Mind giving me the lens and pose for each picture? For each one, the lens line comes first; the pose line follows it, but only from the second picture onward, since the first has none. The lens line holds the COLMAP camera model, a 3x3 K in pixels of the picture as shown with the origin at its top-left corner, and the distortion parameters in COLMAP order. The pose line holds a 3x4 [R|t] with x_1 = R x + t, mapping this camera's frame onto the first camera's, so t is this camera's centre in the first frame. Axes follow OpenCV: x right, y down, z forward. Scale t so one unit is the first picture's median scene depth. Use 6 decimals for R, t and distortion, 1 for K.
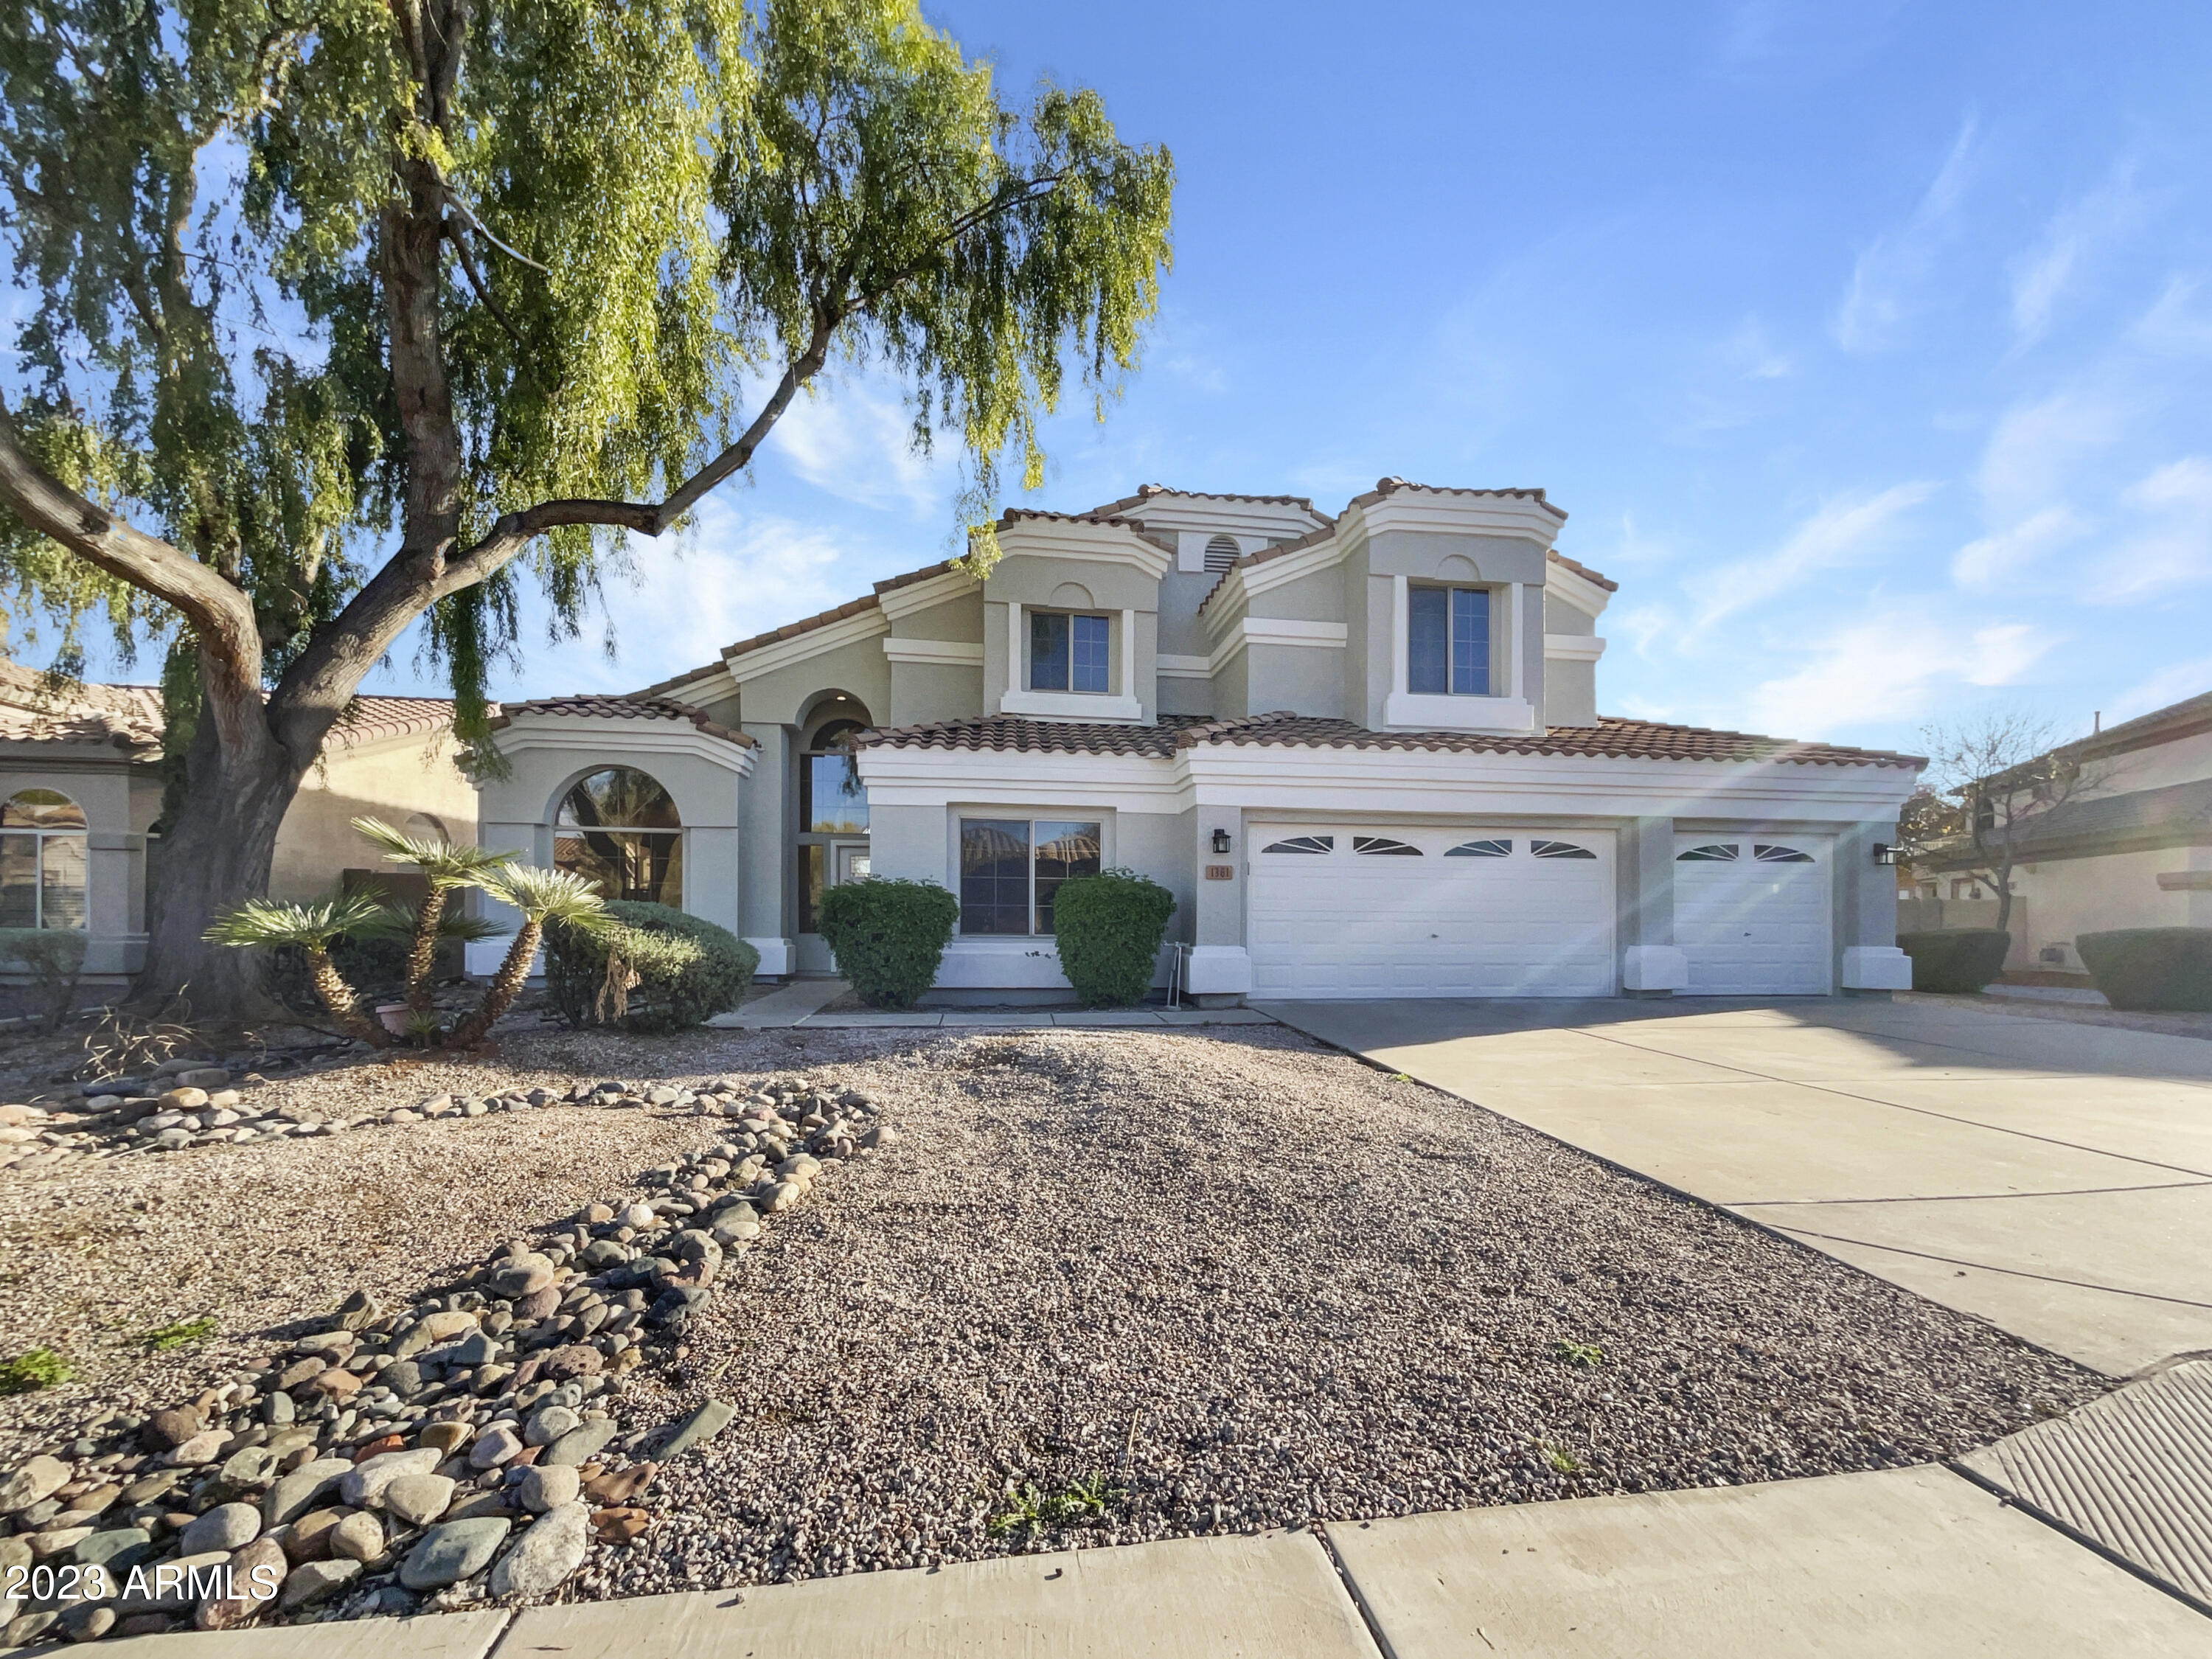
lens RADIAL K [[898.4, 0, 1110.3], [0, 898.4, 879.0], [0, 0, 1]] dist [-0.000761, 0.000187]
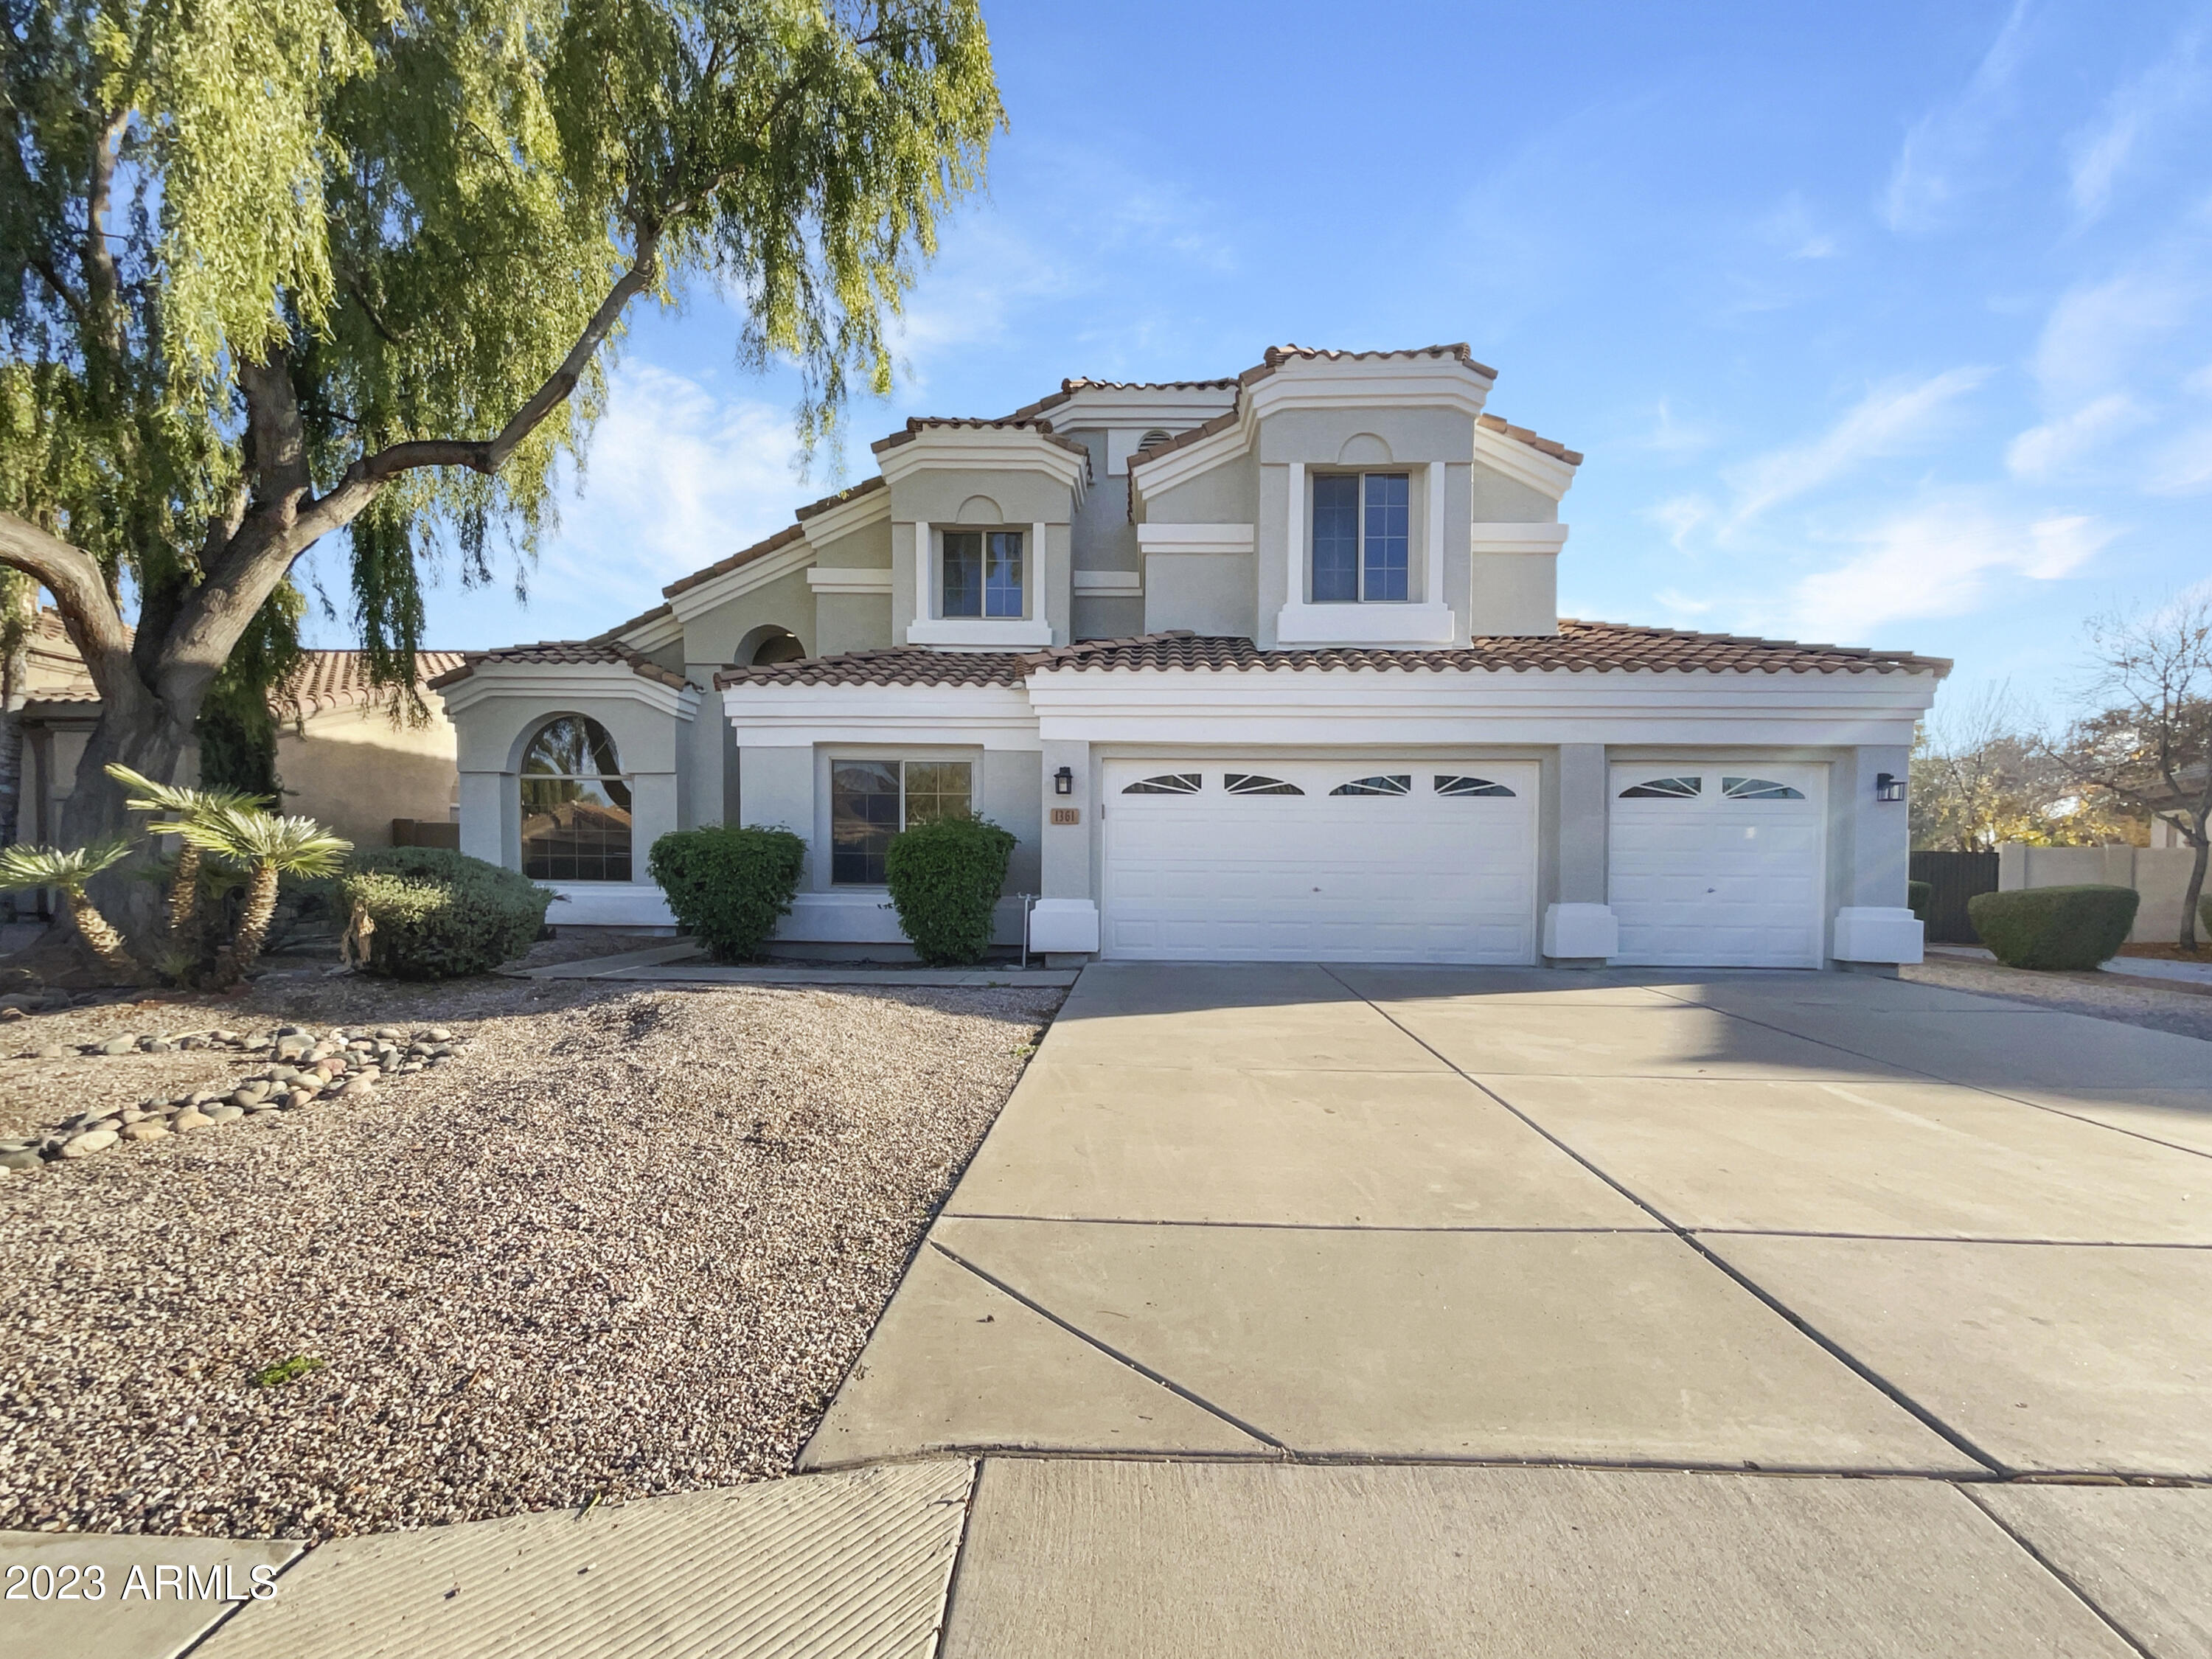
lens RADIAL K [[982.1, 0, 1109.9], [0, 982.1, 855.9], [0, 0, 1]] dist [0.001249, -0.000964]
pose [[0.984712, 0.001702, -0.174184, 0.310020], [0.003338, 0.999584, 0.028636, 0.004221], [0.174161, -0.028780, 0.984297, 0.050321]]
